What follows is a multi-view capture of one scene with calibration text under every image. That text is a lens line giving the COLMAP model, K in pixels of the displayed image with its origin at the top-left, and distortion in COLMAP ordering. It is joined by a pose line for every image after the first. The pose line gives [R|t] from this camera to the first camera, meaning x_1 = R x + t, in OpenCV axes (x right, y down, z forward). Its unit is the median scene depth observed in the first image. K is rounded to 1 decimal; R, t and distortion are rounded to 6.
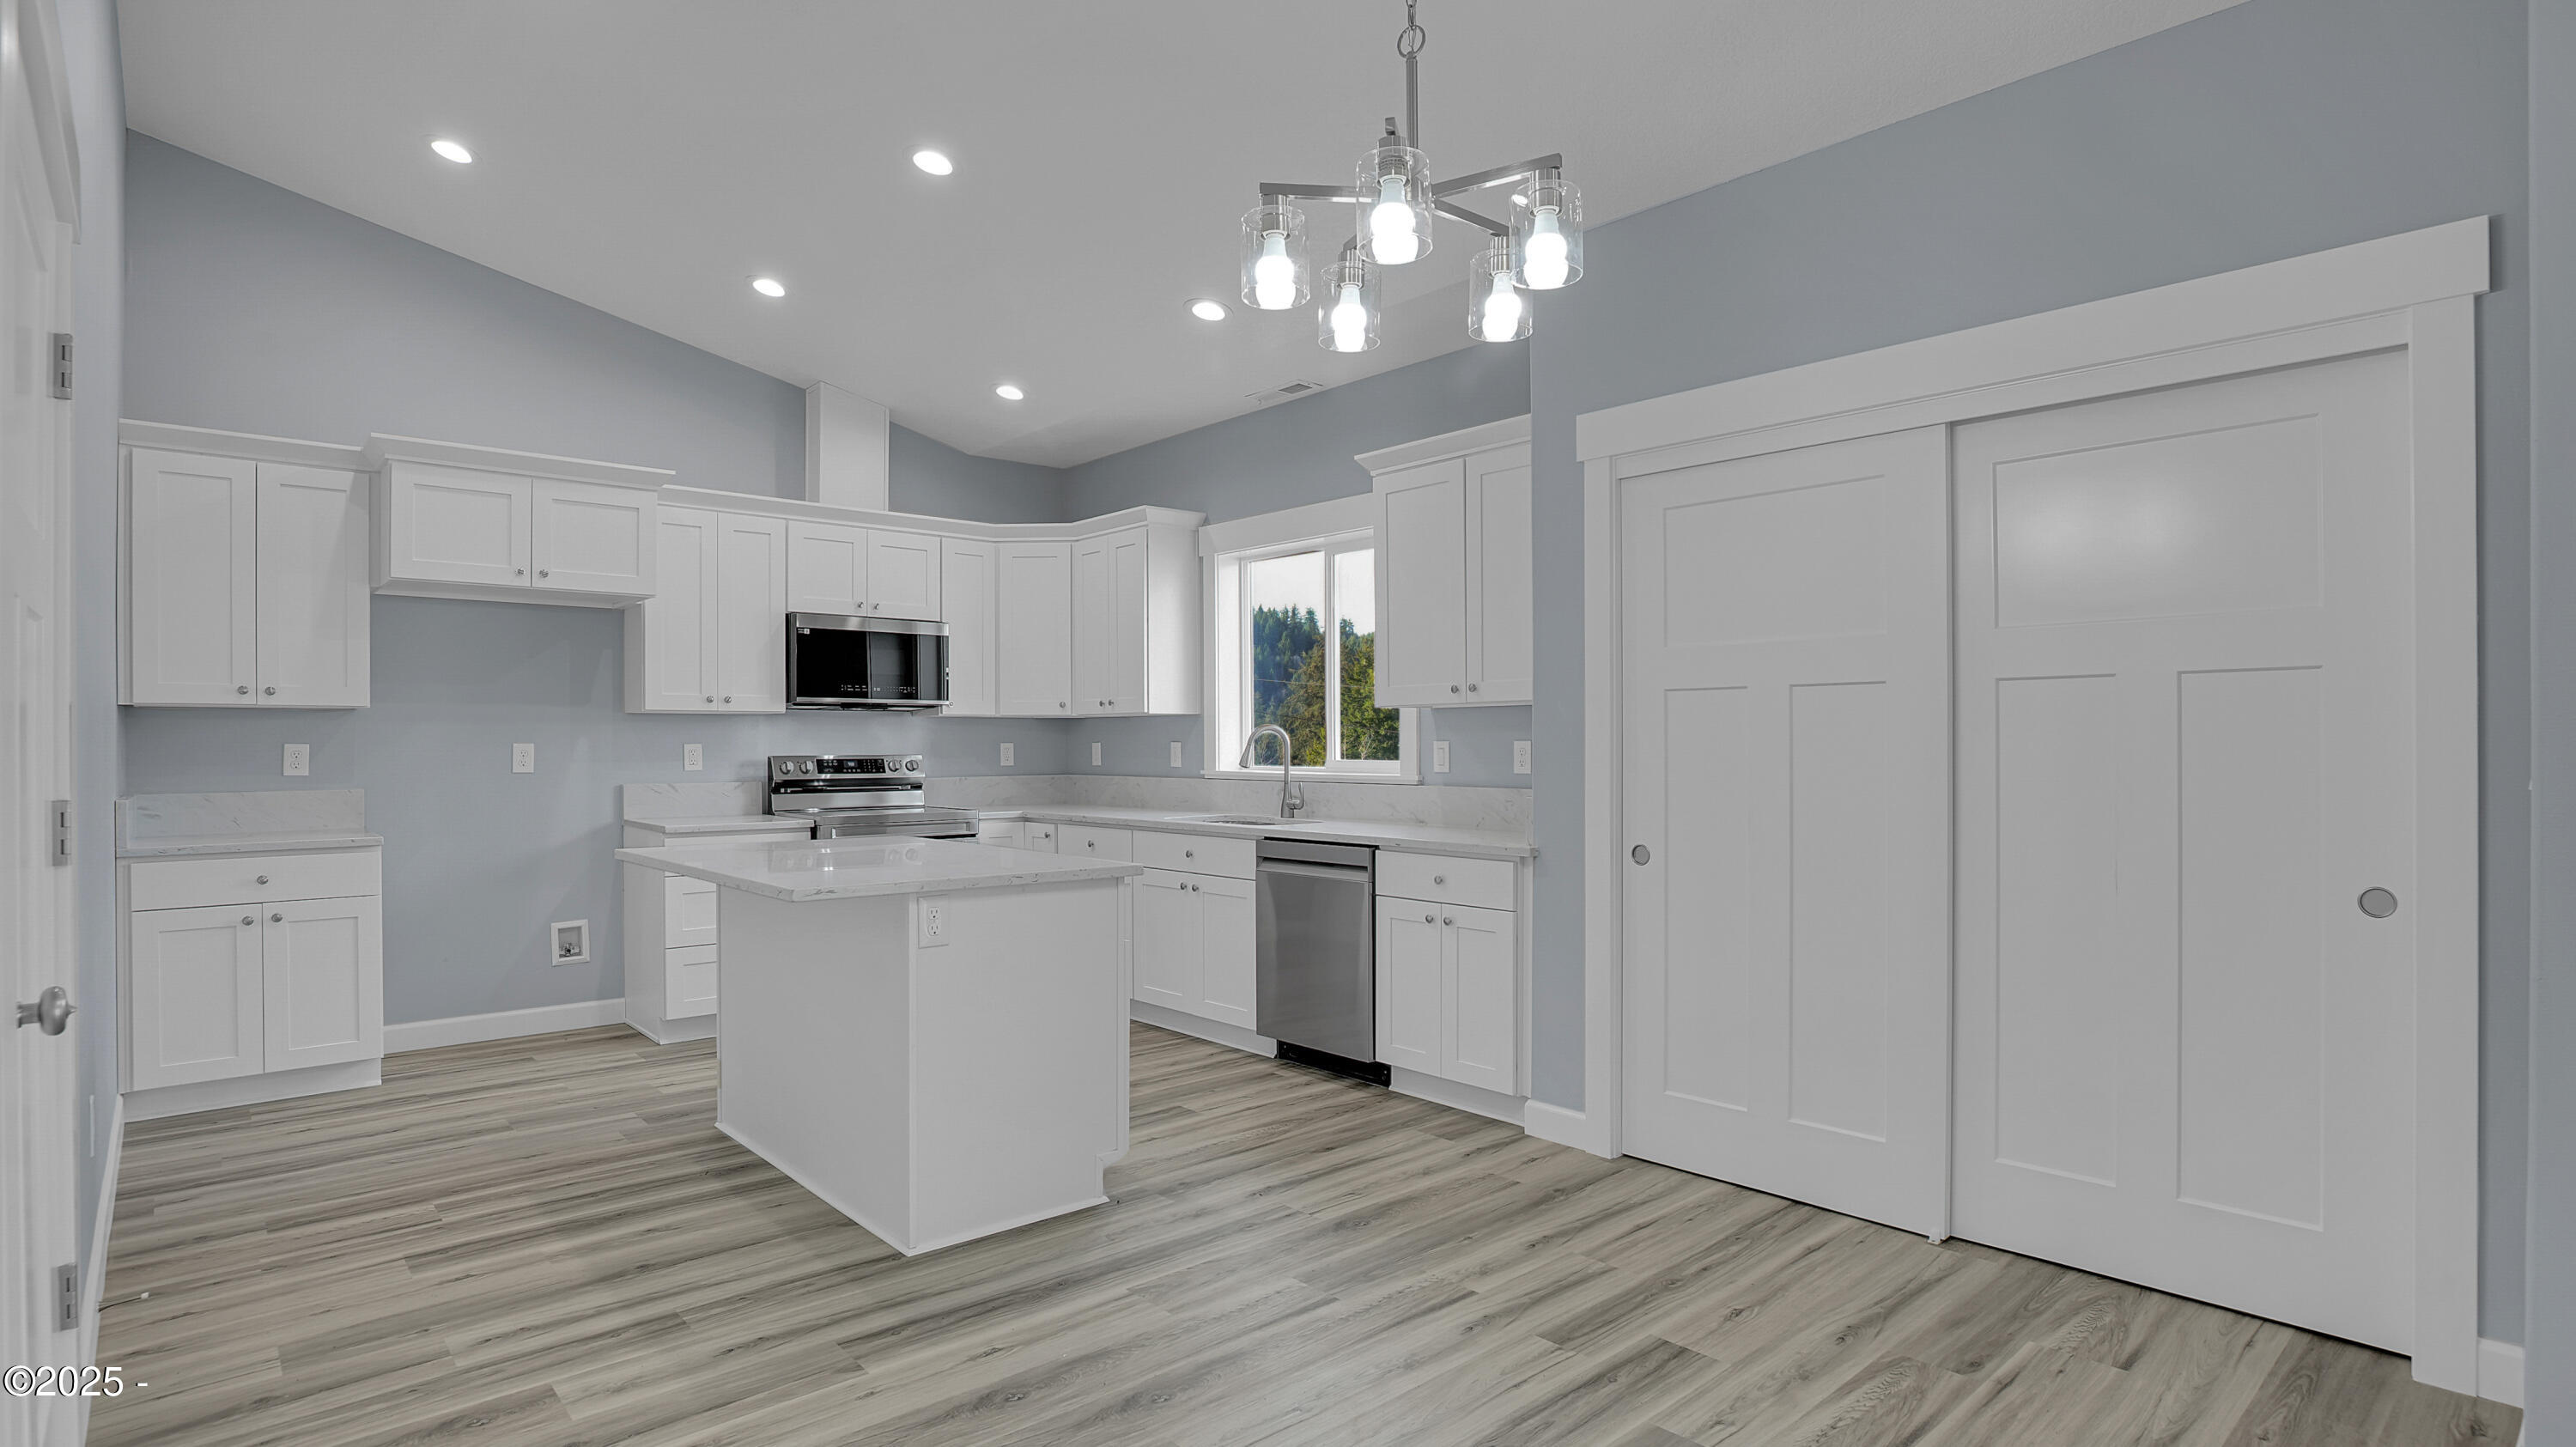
lens RADIAL K [[1254.4, 0, 1281.8], [0, 1254.4, 746.2], [0, 0, 1]] dist [-0.046447, 0.013913]
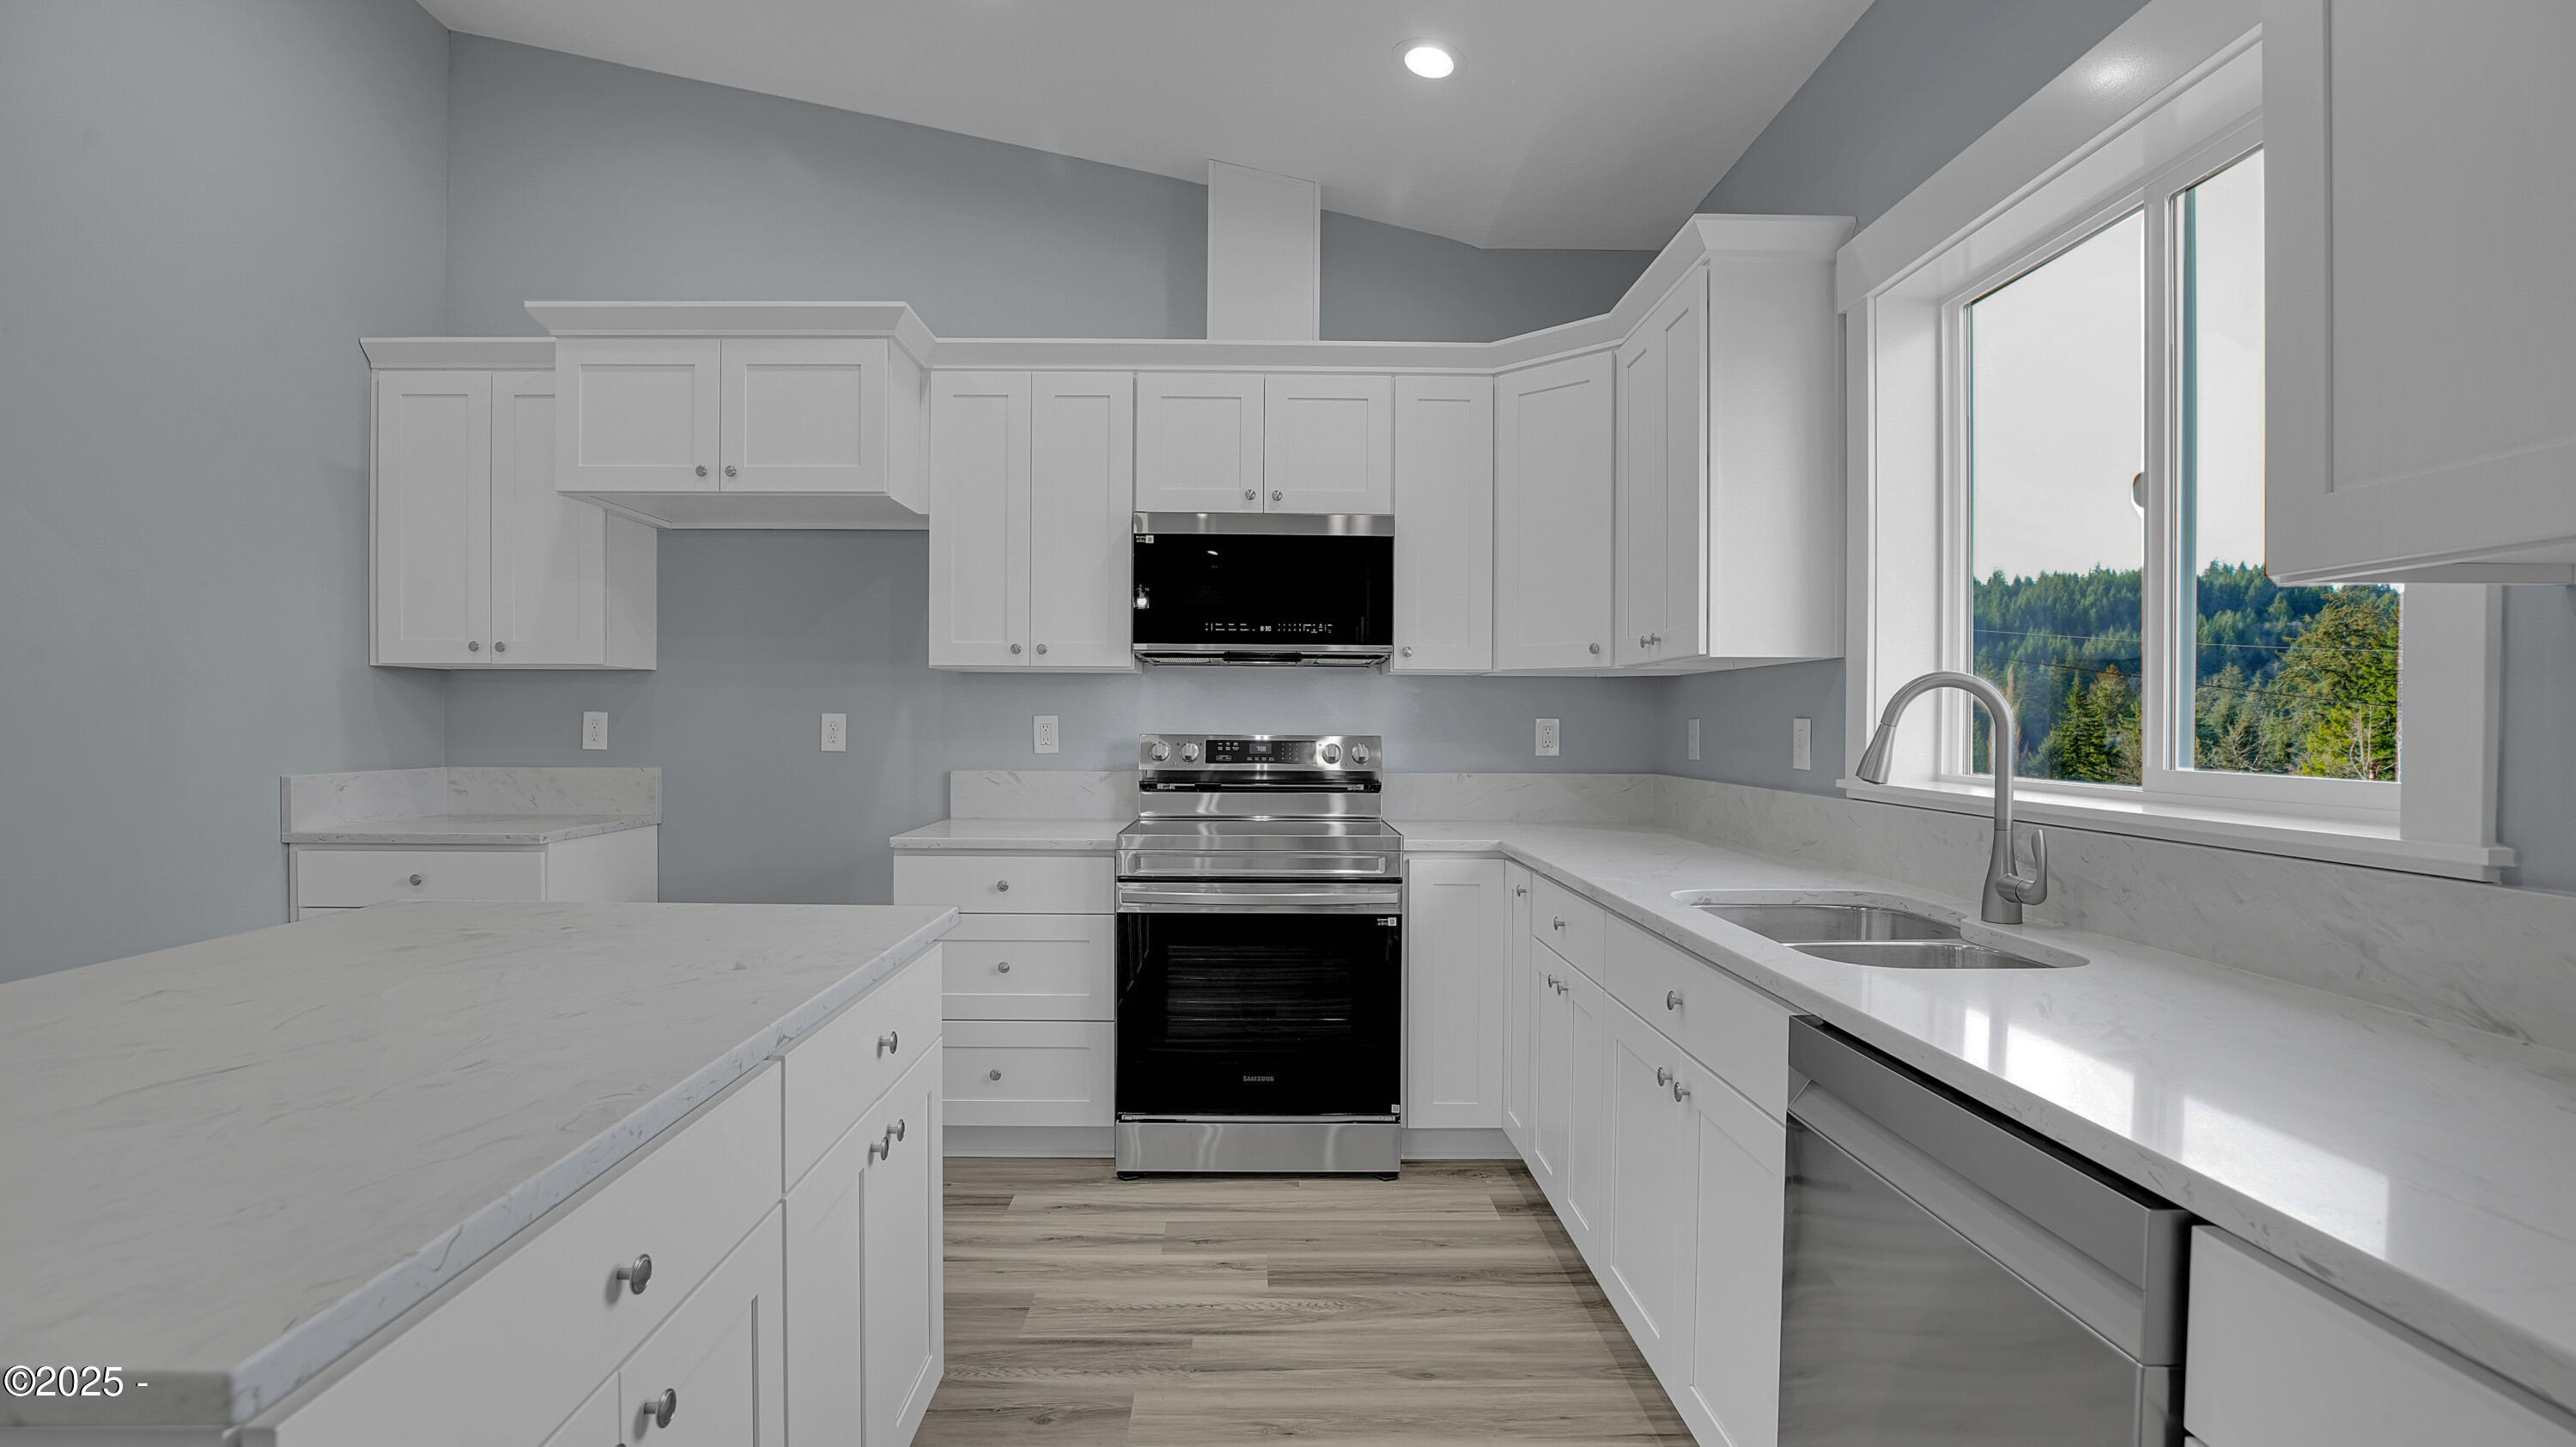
lens RADIAL K [[1184.9, 0, 1274.2], [0, 1184.9, 739.7], [0, 0, 1]] dist [-0.044262, 0.012285]
pose [[0.756489, 0.017587, -0.653770, 0.065894], [-0.010010, 0.999833, 0.015314, 0.000234], [0.653930, -0.005040, 0.756539, 0.598050]]
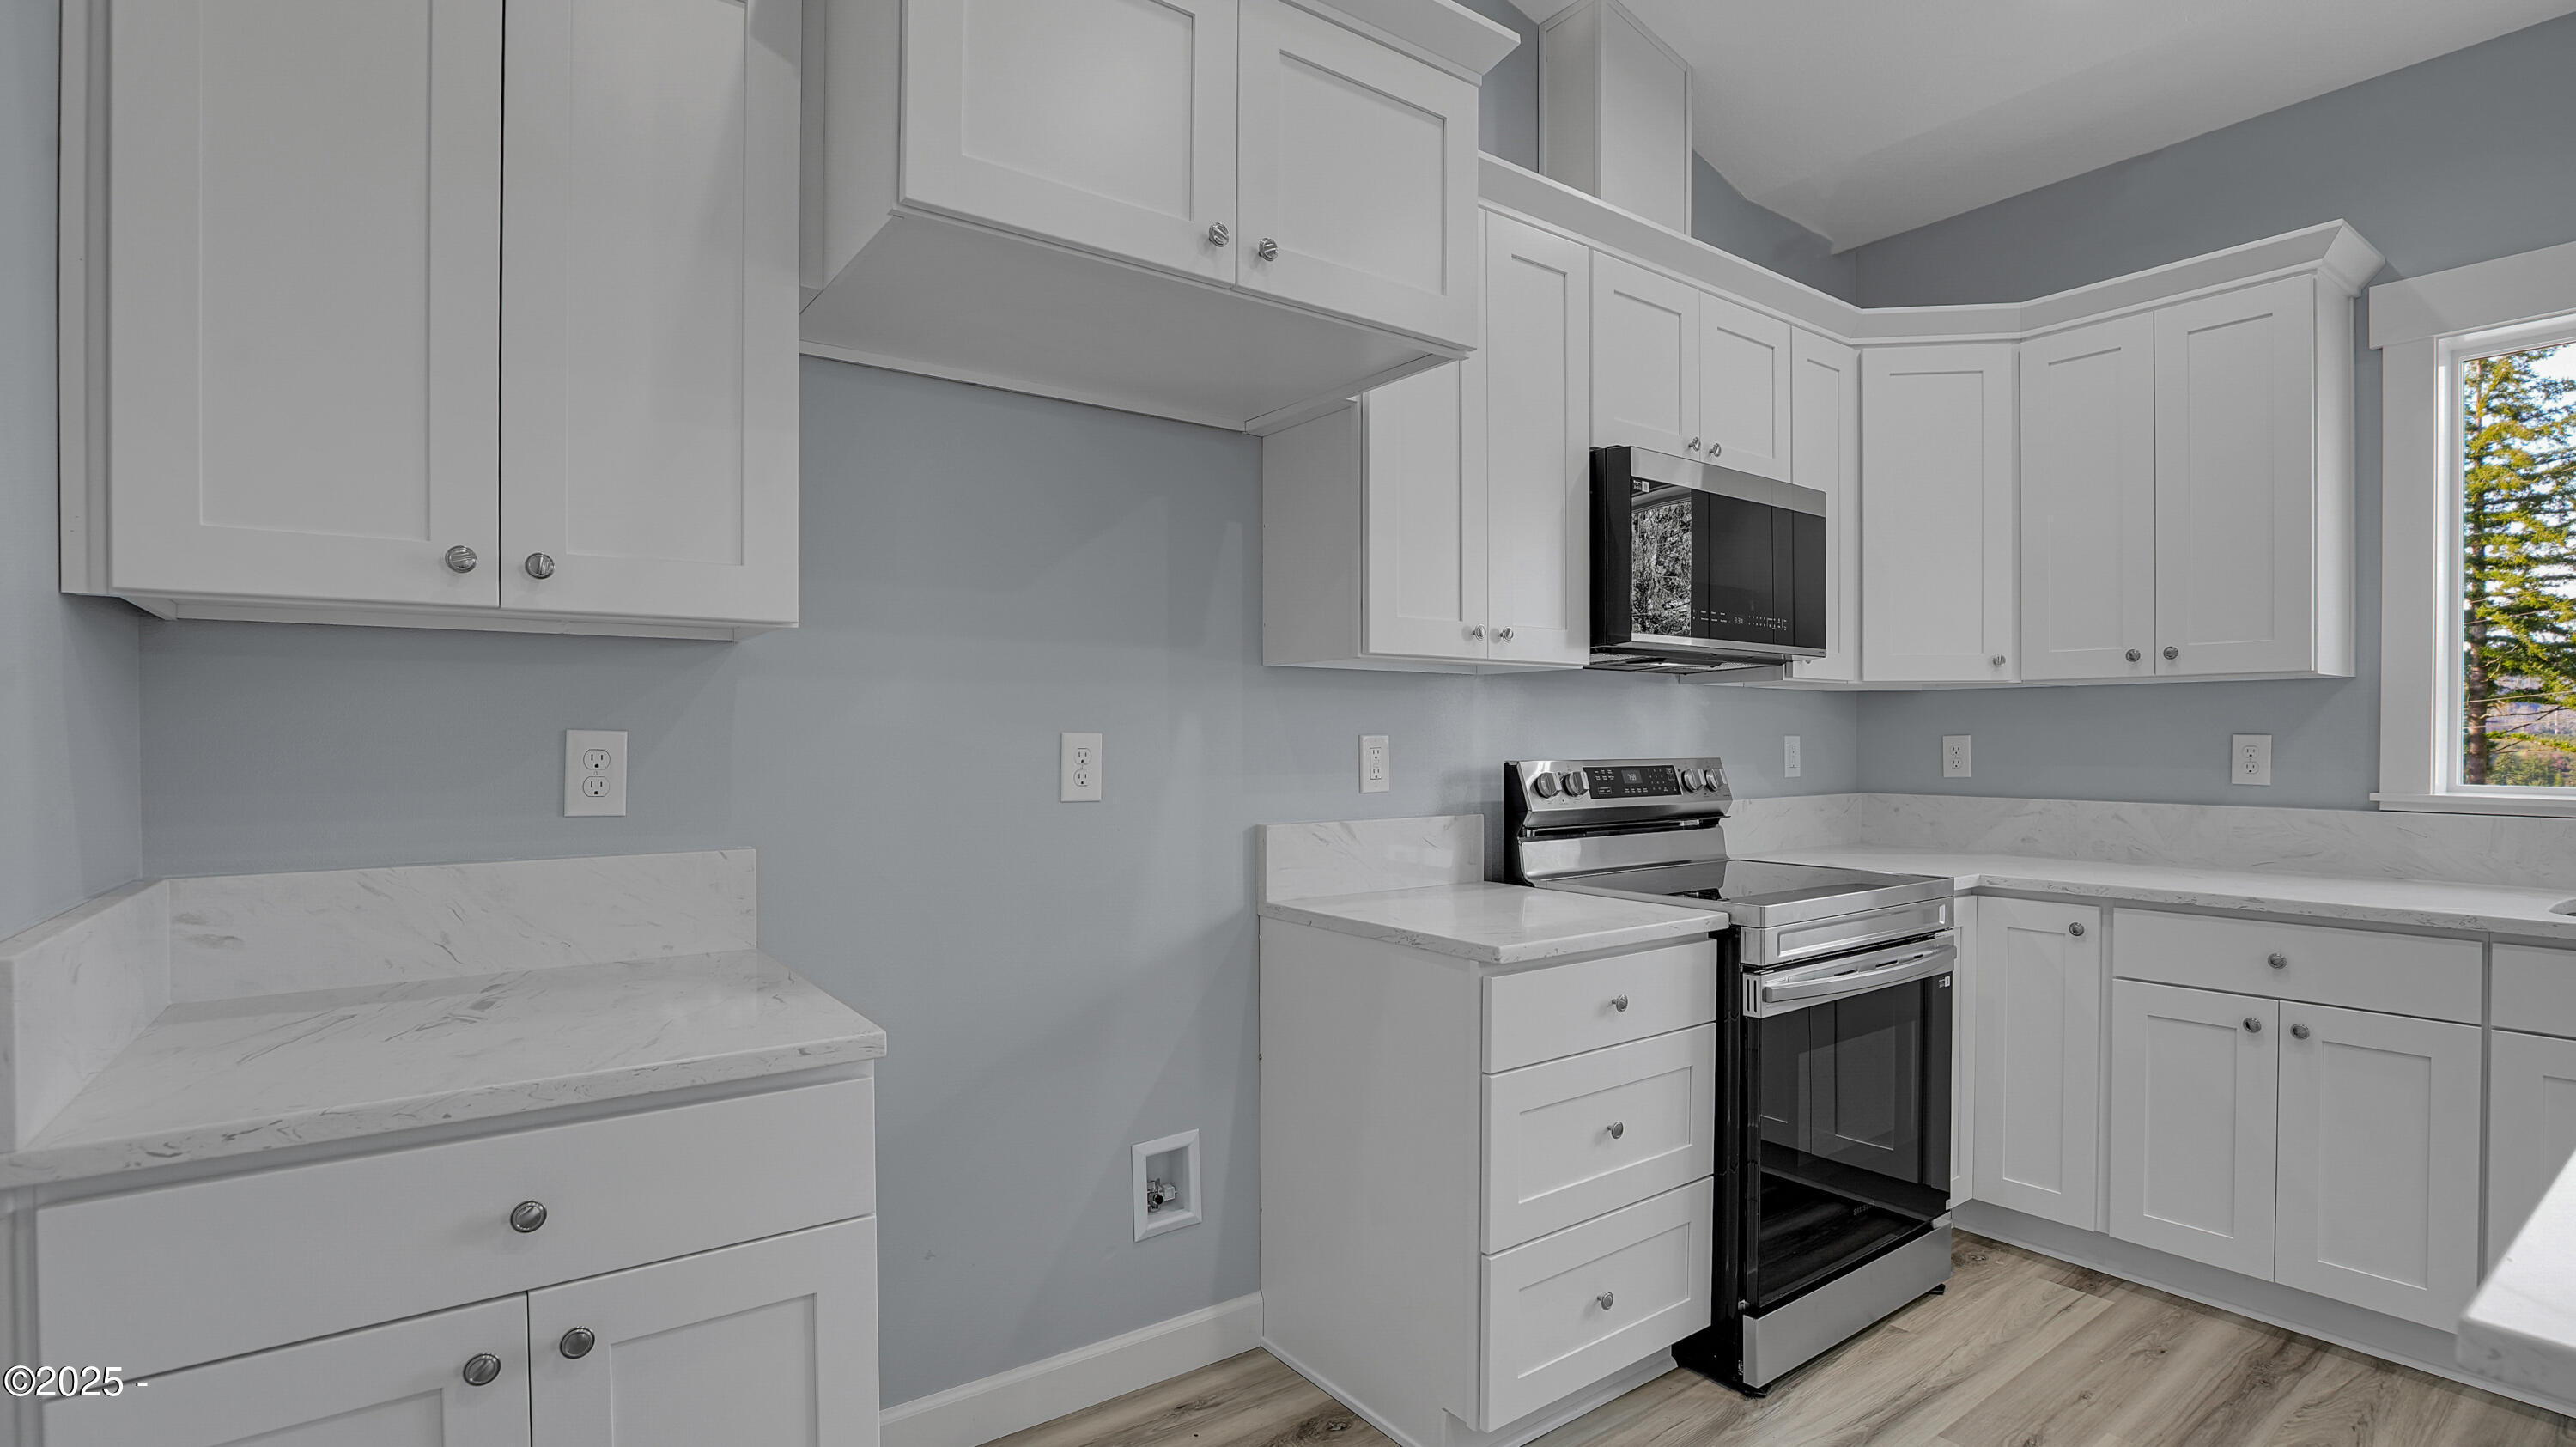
lens RADIAL K [[1197.2, 0, 1277.2], [0, 1197.2, 755.3], [0, 0, 1]] dist [-0.049324, 0.014301]
pose [[0.994123, 0.002856, -0.108219, -0.479364], [-0.001790, 0.999949, 0.009944, 0.001277], [0.108242, -0.009692, 0.994077, 0.568874]]
